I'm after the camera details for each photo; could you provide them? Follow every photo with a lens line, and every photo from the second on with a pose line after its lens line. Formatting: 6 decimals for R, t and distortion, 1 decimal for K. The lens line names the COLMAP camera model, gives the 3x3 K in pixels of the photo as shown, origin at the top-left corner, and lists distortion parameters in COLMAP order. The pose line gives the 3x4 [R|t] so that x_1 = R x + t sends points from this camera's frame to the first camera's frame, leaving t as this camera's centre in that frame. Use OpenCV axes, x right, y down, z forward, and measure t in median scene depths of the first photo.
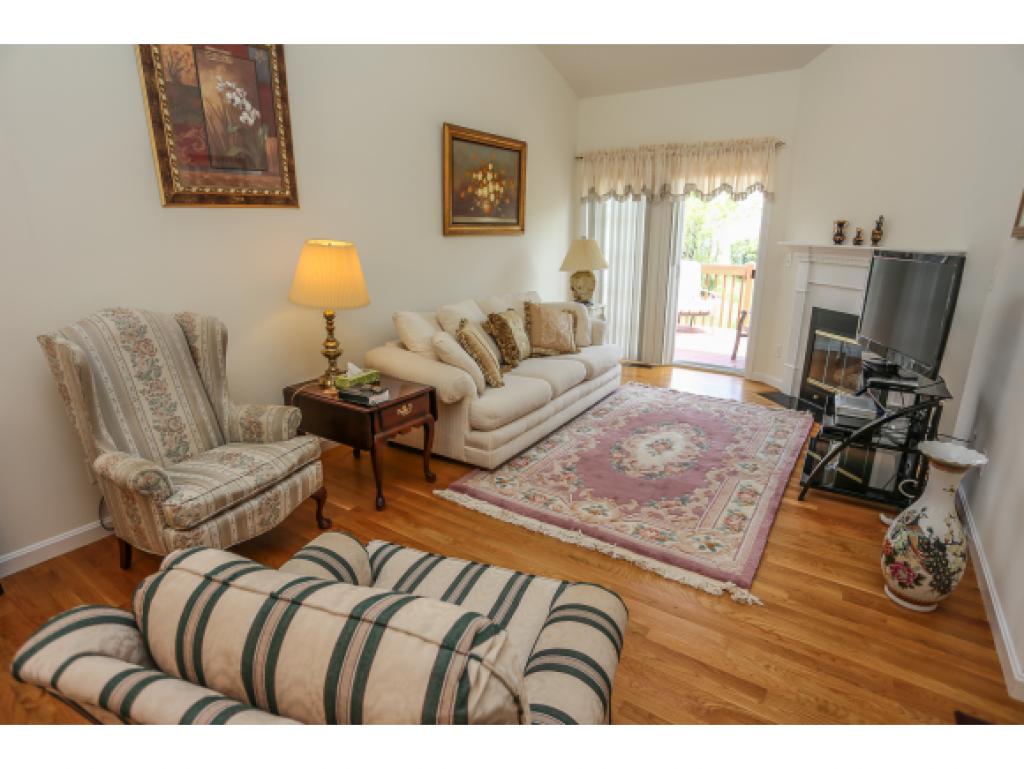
lens RADIAL K [[528.9, 0, 512.0], [0, 528.9, 384.5], [0, 0, 1]] dist [-0.052649, 0.000153]
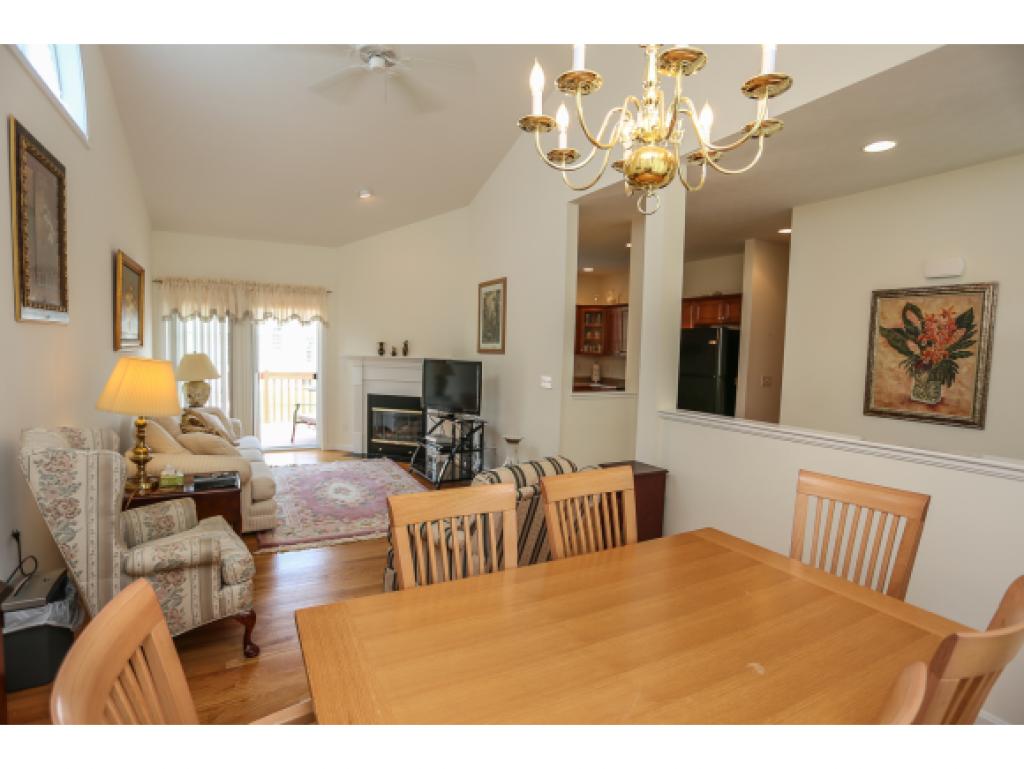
lens RADIAL K [[511.0, 0, 499.4], [0, 511.0, 385.2], [0, 0, 1]] dist [-0.082212, 0.038672]
pose [[0.484292, -0.050115, 0.873470, -0.789999], [0.219029, 0.973512, -0.065585, 0.019094], [-0.847046, 0.223078, 0.482441, -0.128921]]
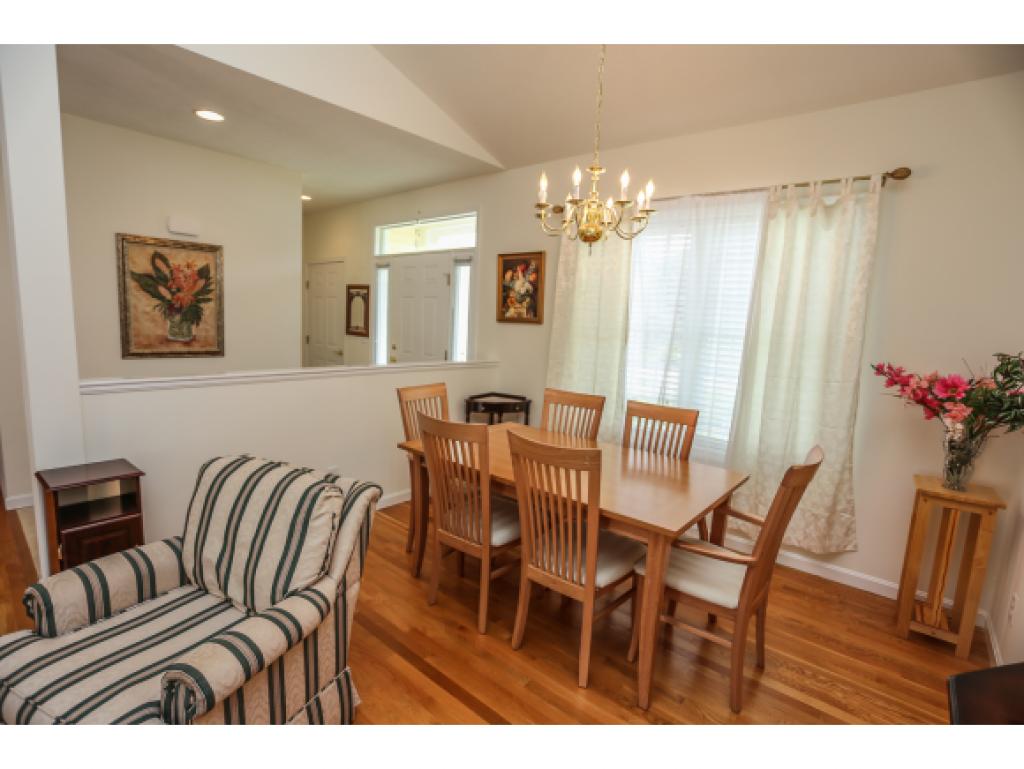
lens RADIAL K [[511.0, 0, 499.4], [0, 511.0, 385.2], [0, 0, 1]] dist [-0.082212, 0.038672]
pose [[-0.992754, -0.058713, 0.104840, -0.374832], [-0.011930, 0.916345, 0.400212, -0.217733], [-0.119567, 0.396061, -0.910406, 0.689238]]
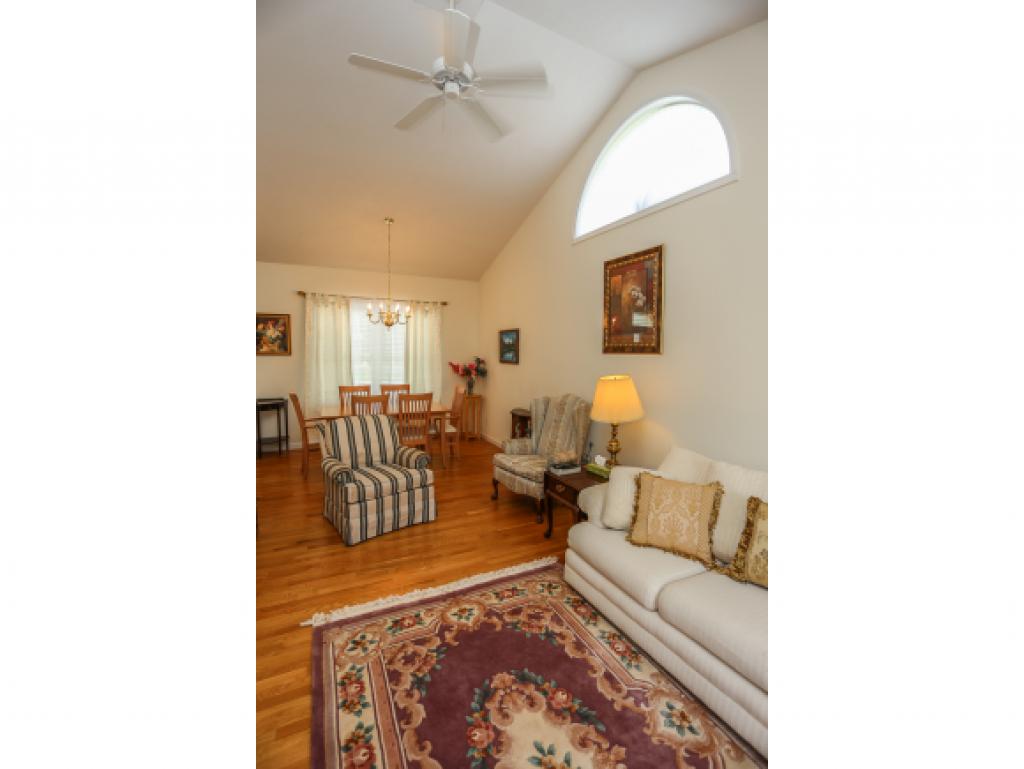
lens RADIAL K [[388.3, 0, 523.0], [0, 388.3, 383.5], [0, 0, 1]] dist [-0.087206, 0.034378]
pose [[-0.472573, 0.064954, -0.878895, 0.651112], [-0.265517, 0.940448, 0.212269, -0.358678], [0.840343, 0.333674, -0.427184, 1.075549]]
